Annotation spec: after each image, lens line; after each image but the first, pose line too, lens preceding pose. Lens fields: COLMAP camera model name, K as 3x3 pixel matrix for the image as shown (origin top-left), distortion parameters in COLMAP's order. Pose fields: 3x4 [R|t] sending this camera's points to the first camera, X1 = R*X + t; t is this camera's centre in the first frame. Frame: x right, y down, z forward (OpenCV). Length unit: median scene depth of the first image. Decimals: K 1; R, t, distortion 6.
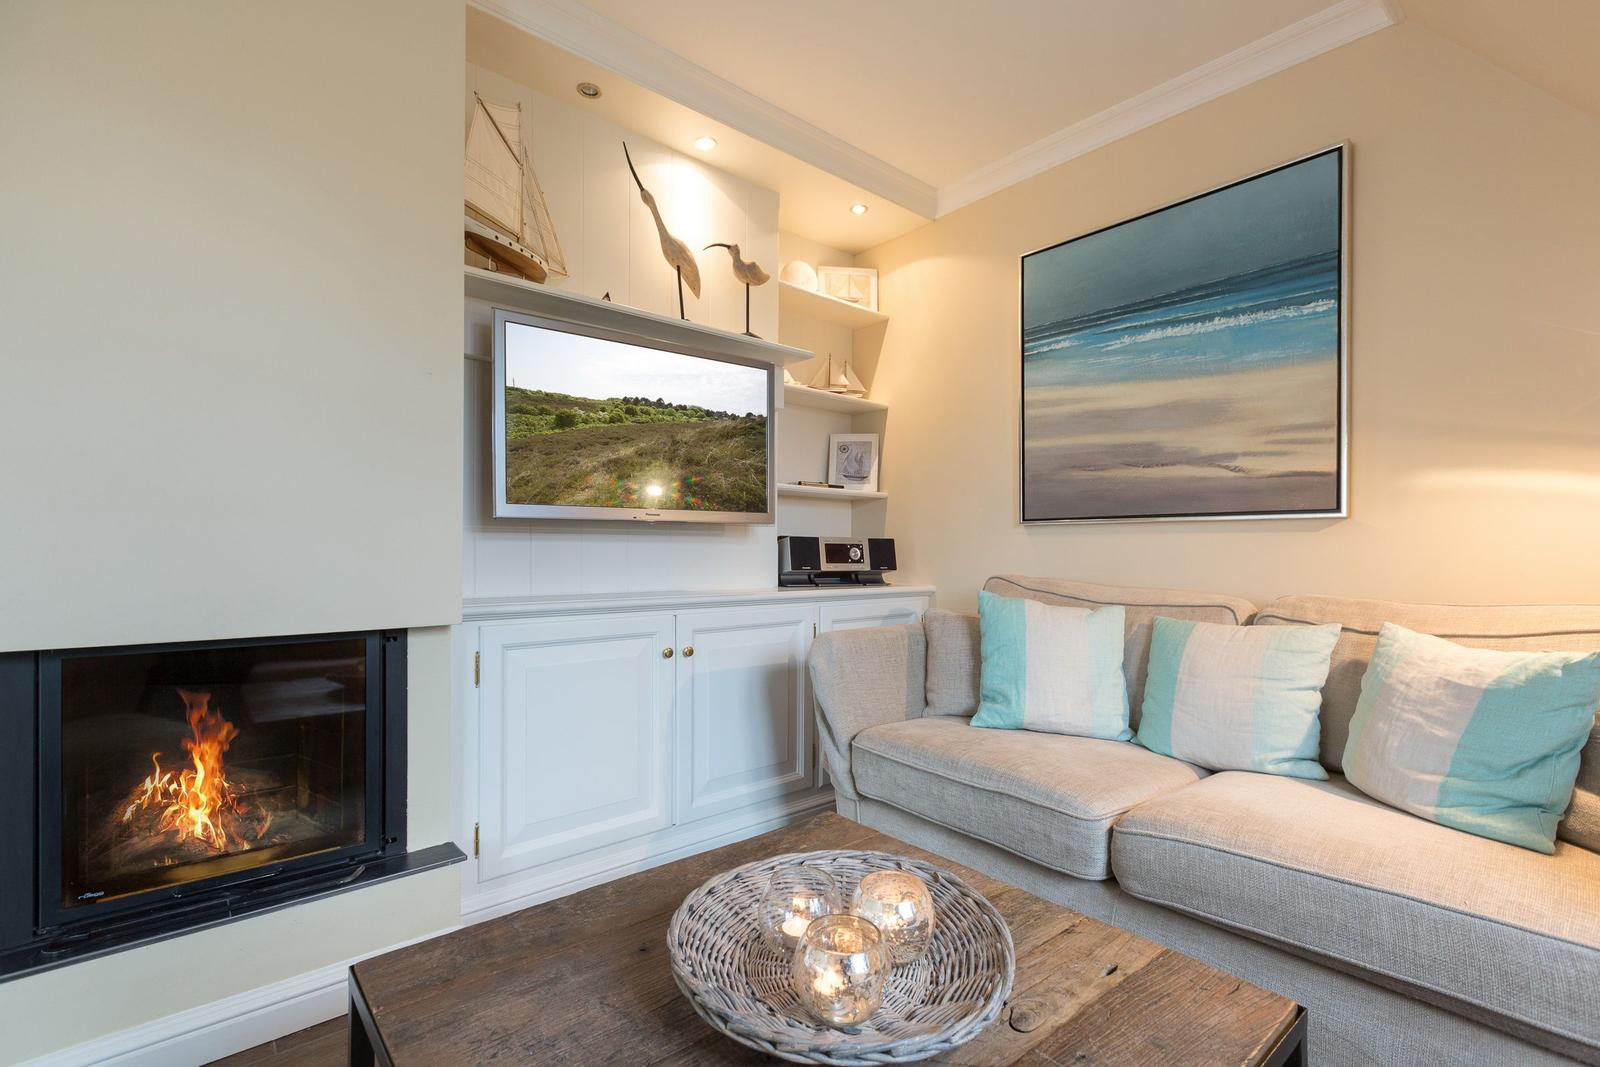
lens RADIAL K [[729.9, 0, 794.0], [0, 729.9, 549.0], [0, 0, 1]] dist [0.001268, 0.000062]
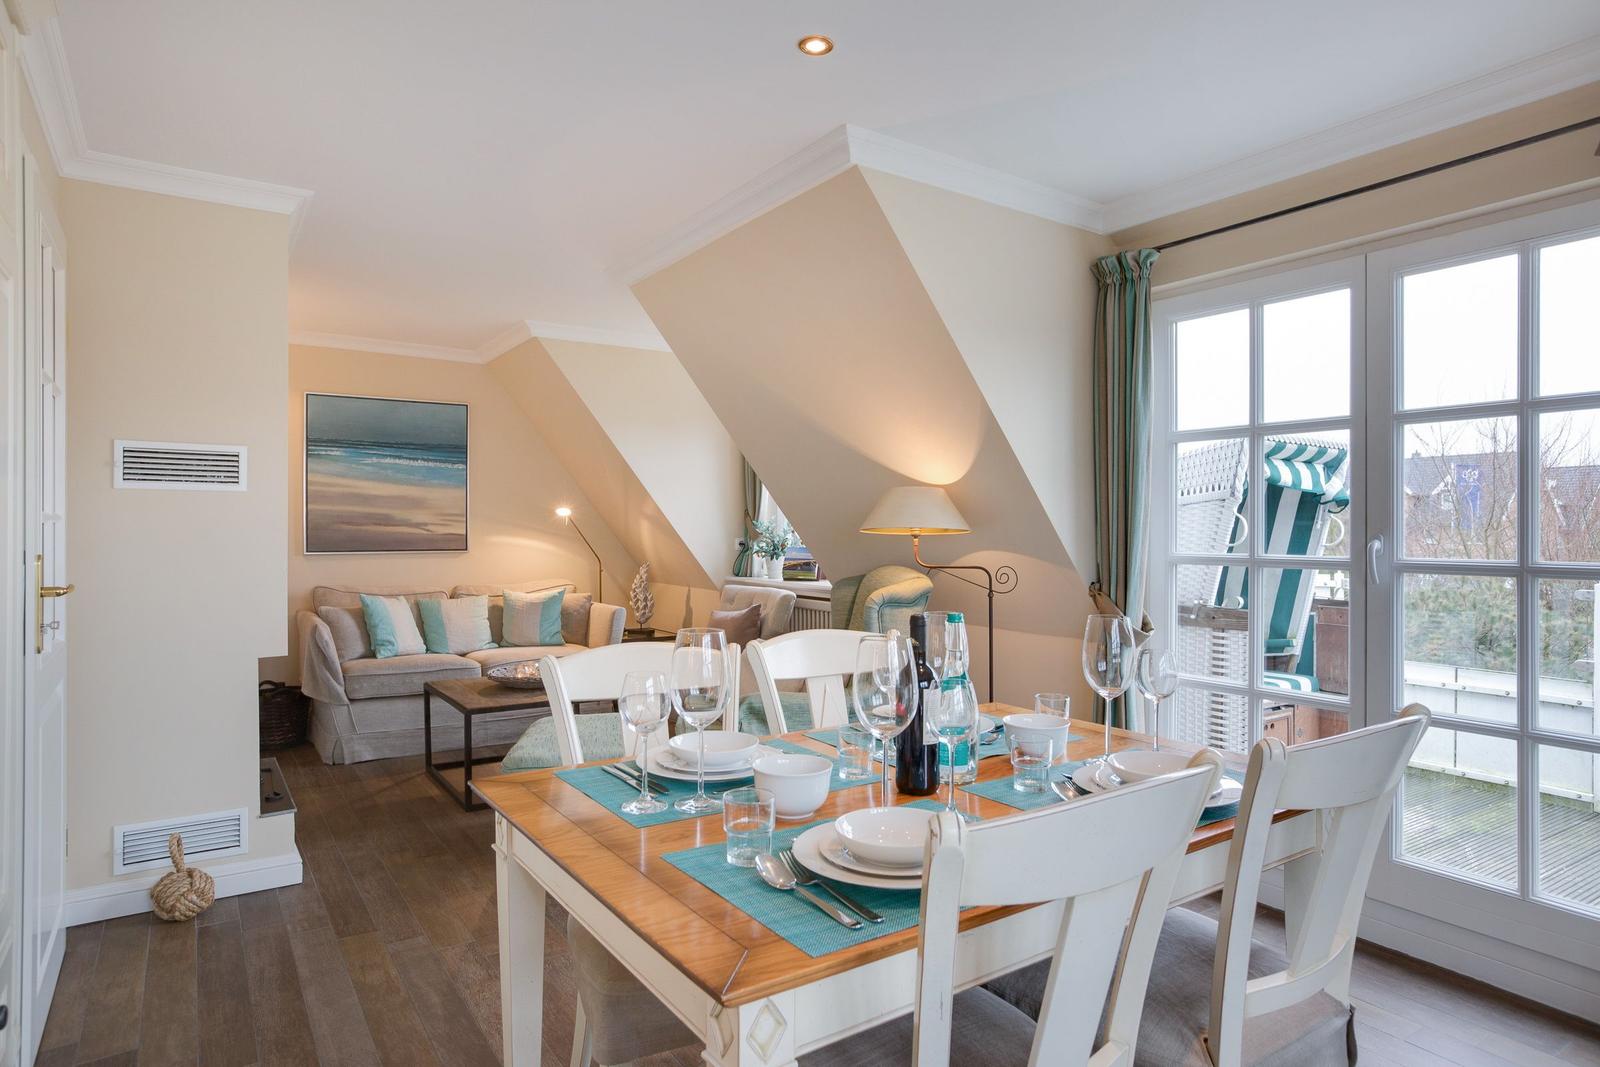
lens RADIAL K [[951.4, 0, 730.9], [0, 951.4, 499.9], [0, 0, 1]] dist [-0.000919, -0.000059]
pose [[0.191463, 0.020360, 0.981289, -1.985965], [0.002842, 0.999769, -0.021297, -0.132042], [-0.981496, 0.006866, 0.191361, -0.446741]]
